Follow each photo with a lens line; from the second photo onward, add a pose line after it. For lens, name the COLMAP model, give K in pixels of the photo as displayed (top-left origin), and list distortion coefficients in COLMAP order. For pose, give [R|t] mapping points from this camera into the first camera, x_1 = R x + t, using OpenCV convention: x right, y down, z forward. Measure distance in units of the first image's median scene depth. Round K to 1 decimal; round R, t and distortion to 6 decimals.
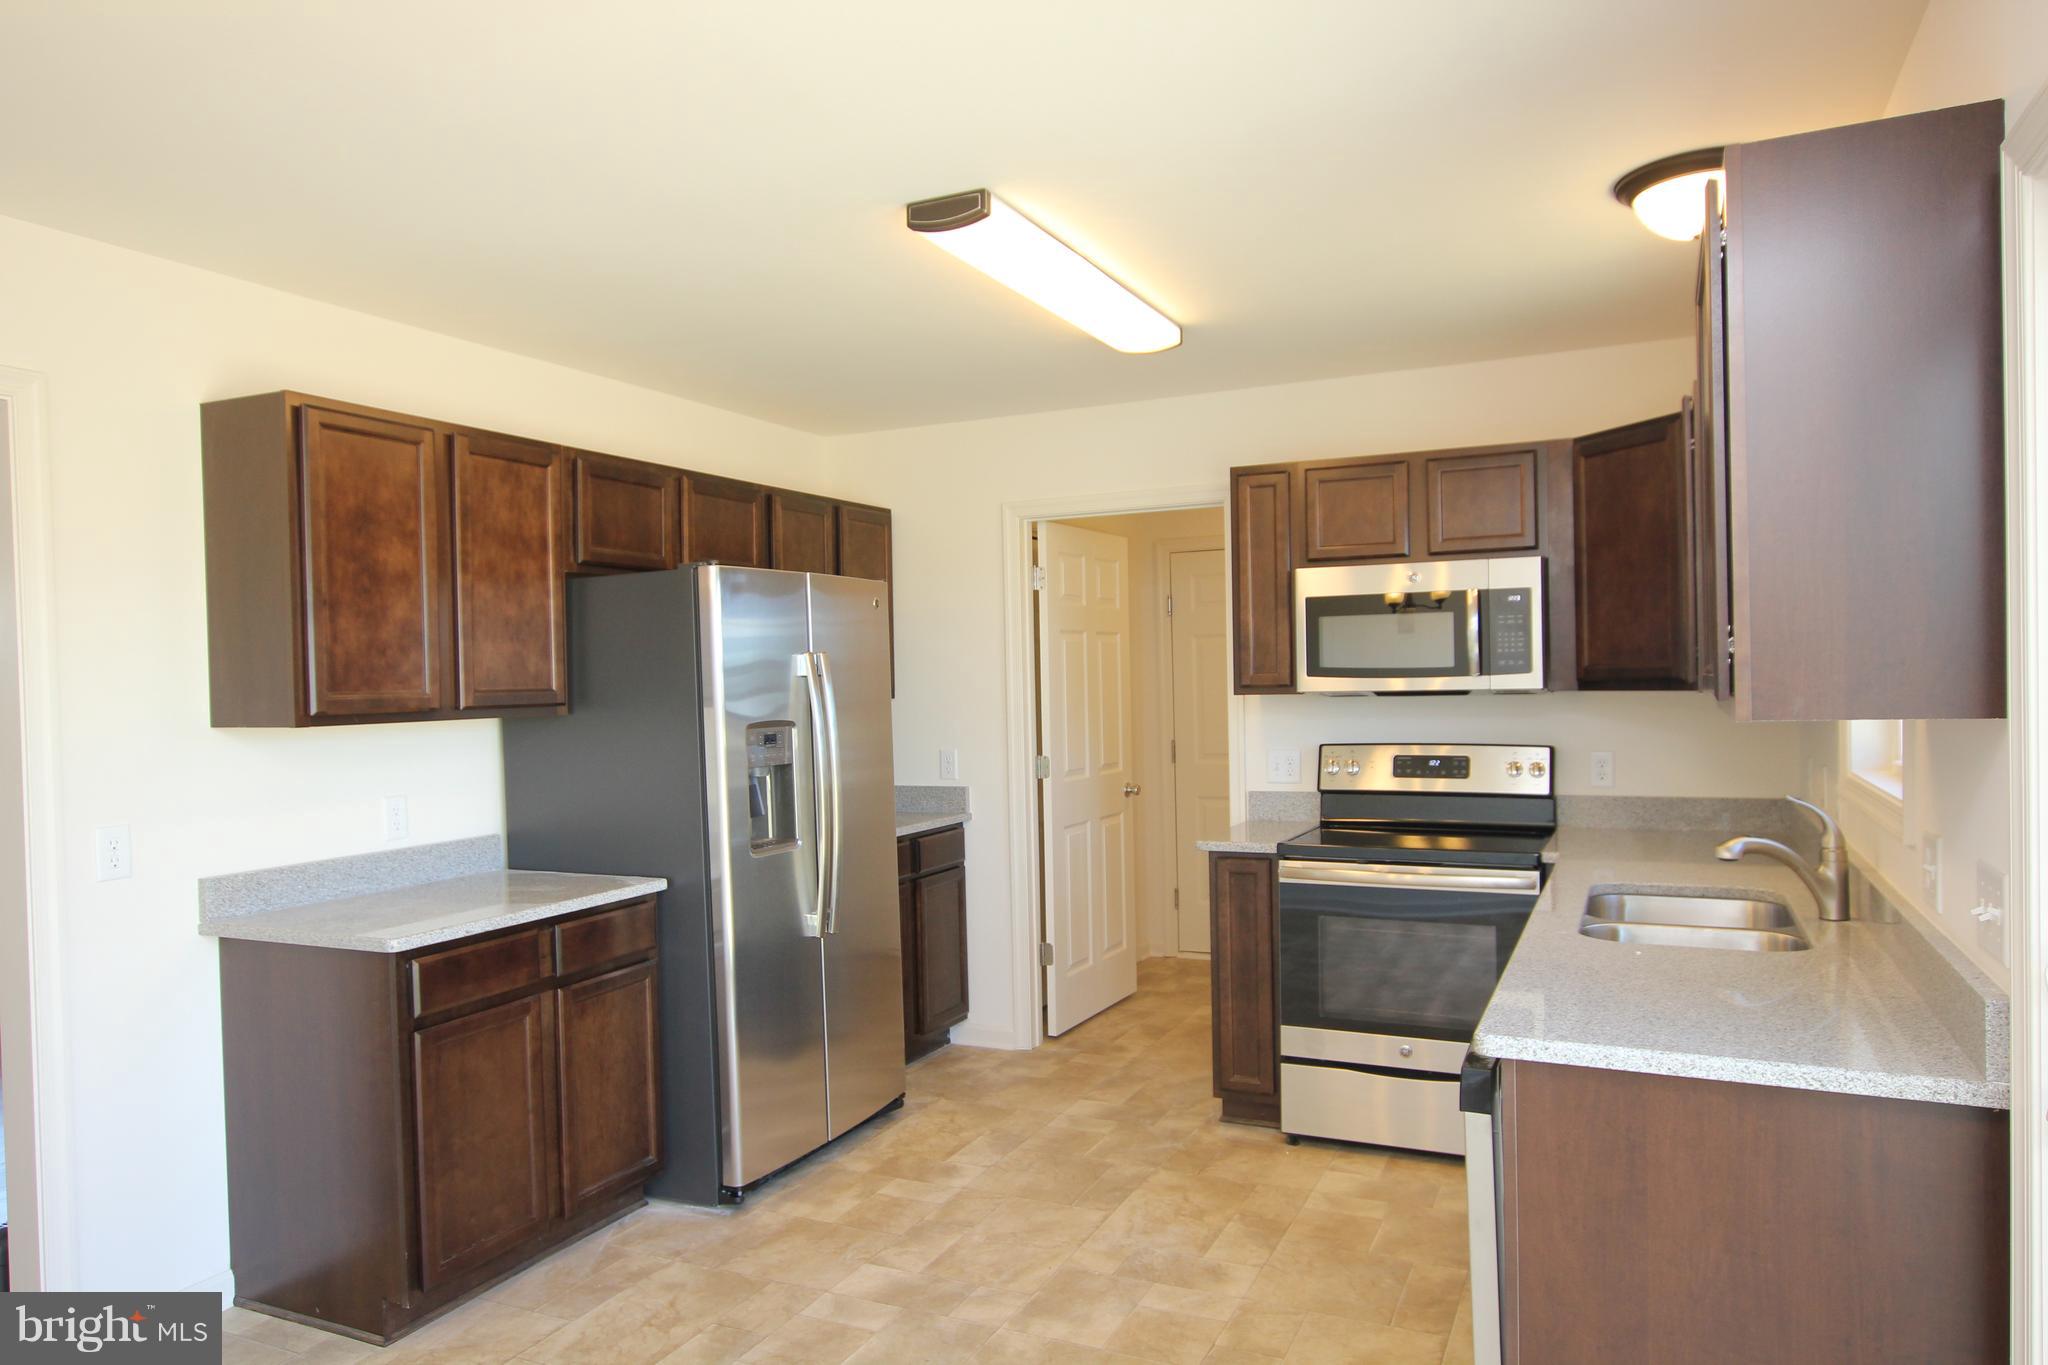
lens RADIAL K [[1330.6, 0, 1034.1], [0, 1330.6, 701.8], [0, 0, 1]] dist [-0.001947, 0.001087]
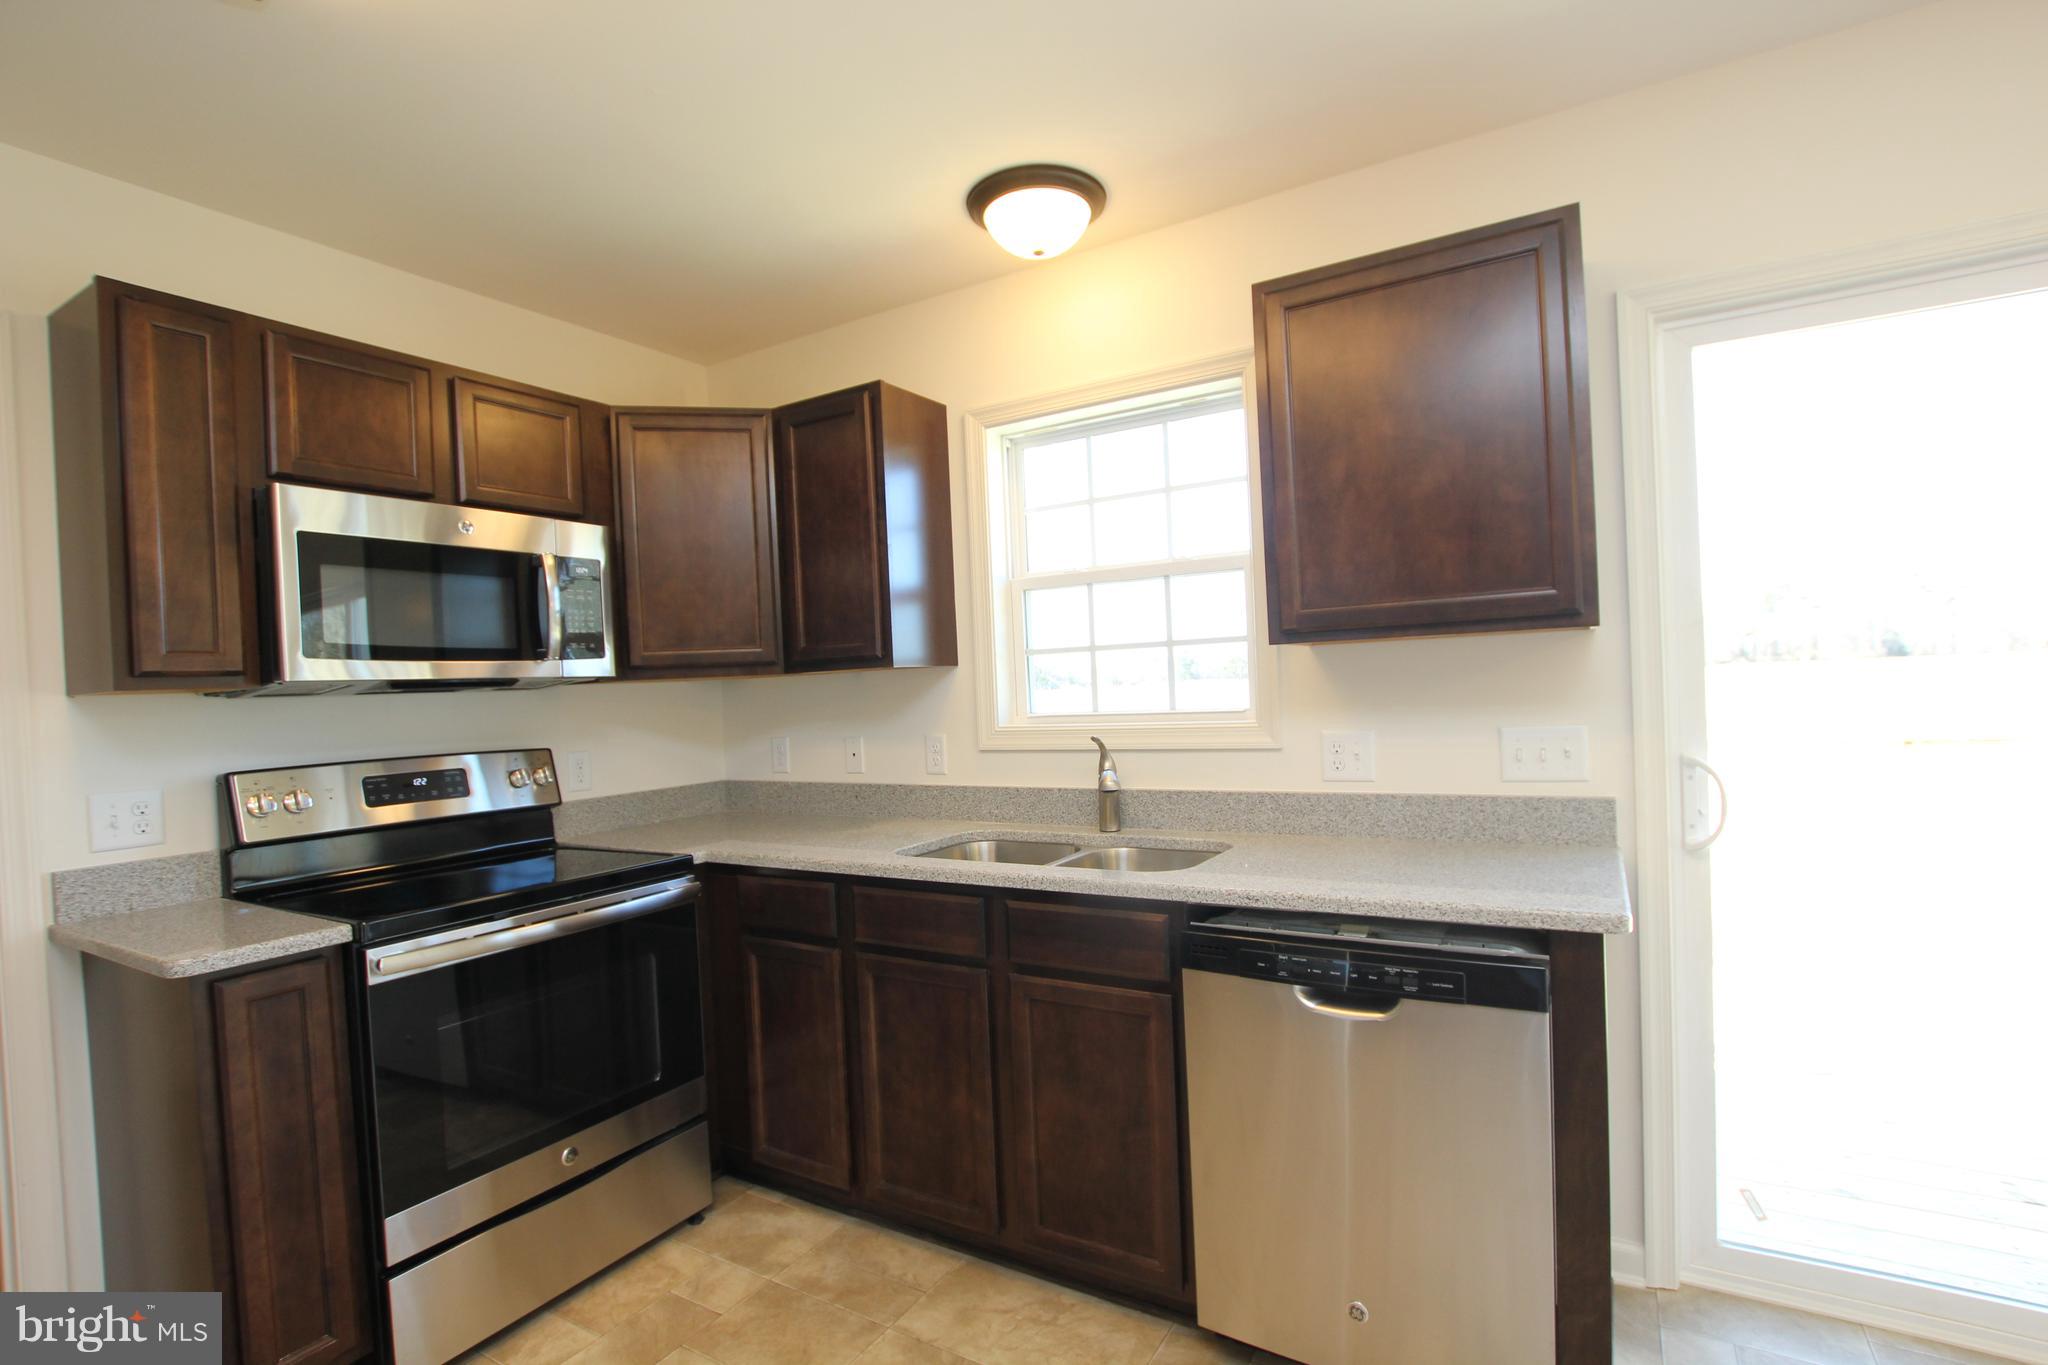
lens RADIAL K [[952.5, 0, 1037.5], [0, 952.5, 699.7], [0, 0, 1]] dist [-0.027692, 0.001128]
pose [[0.098402, 0.001034, 0.995146, -0.234467], [0.061059, 0.998109, -0.007075, 0.029600], [-0.993272, 0.061459, 0.098153, 0.717182]]
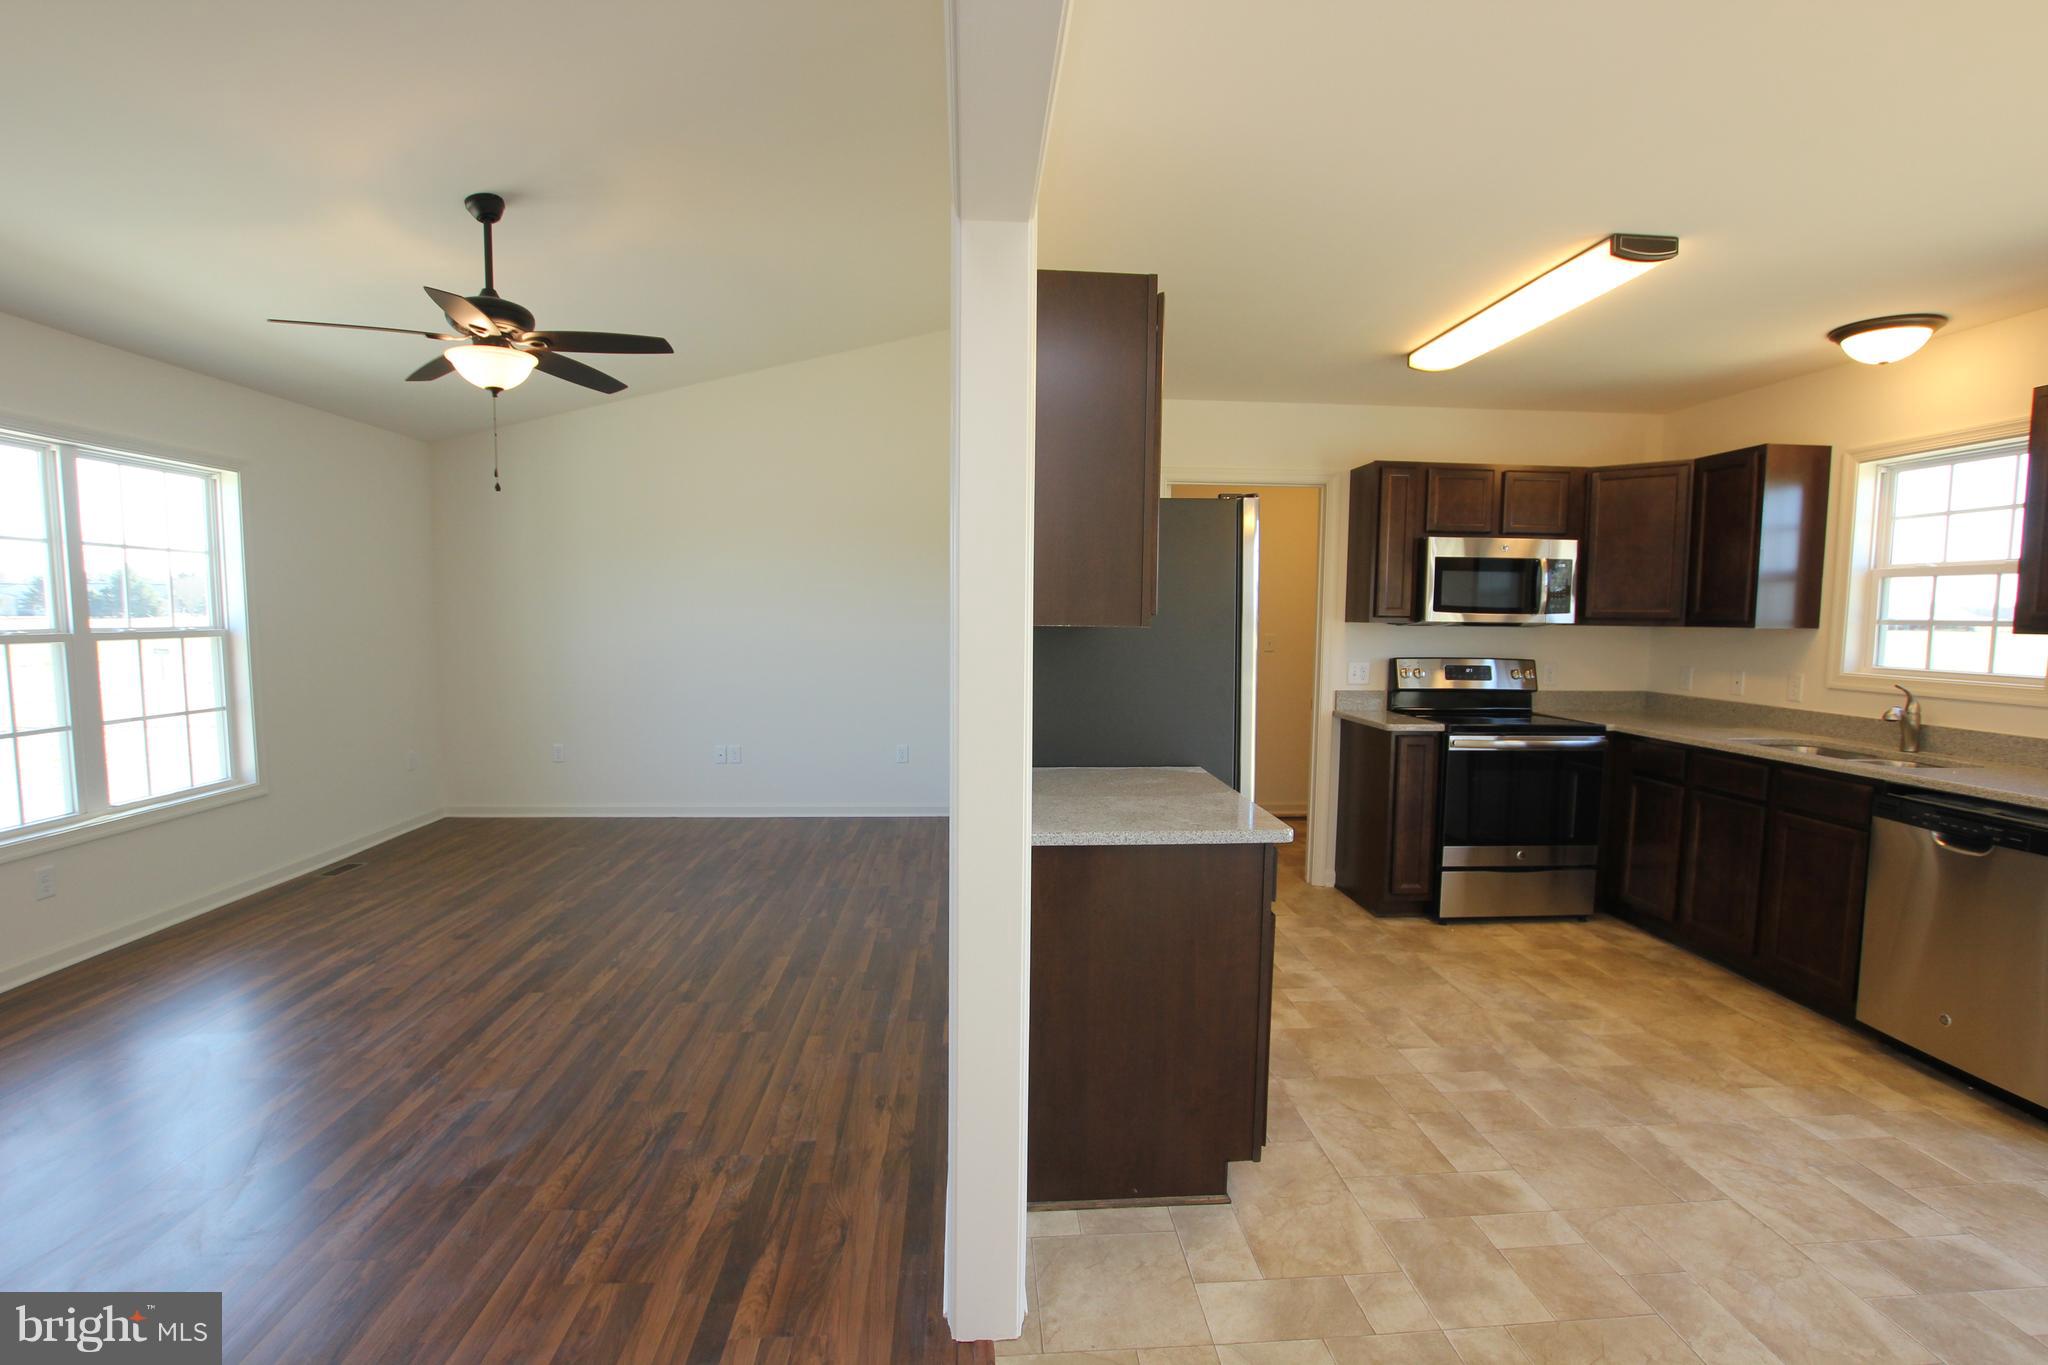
lens RADIAL K [[952.5, 0, 1037.5], [0, 952.5, 699.7], [0, 0, 1]] dist [-0.027692, 0.001128]
pose [[0.871841, -0.014323, 0.489579, -0.802442], [-0.018909, 0.997843, 0.062866, 0.024519], [-0.489423, -0.064066, 0.869690, 0.349534]]
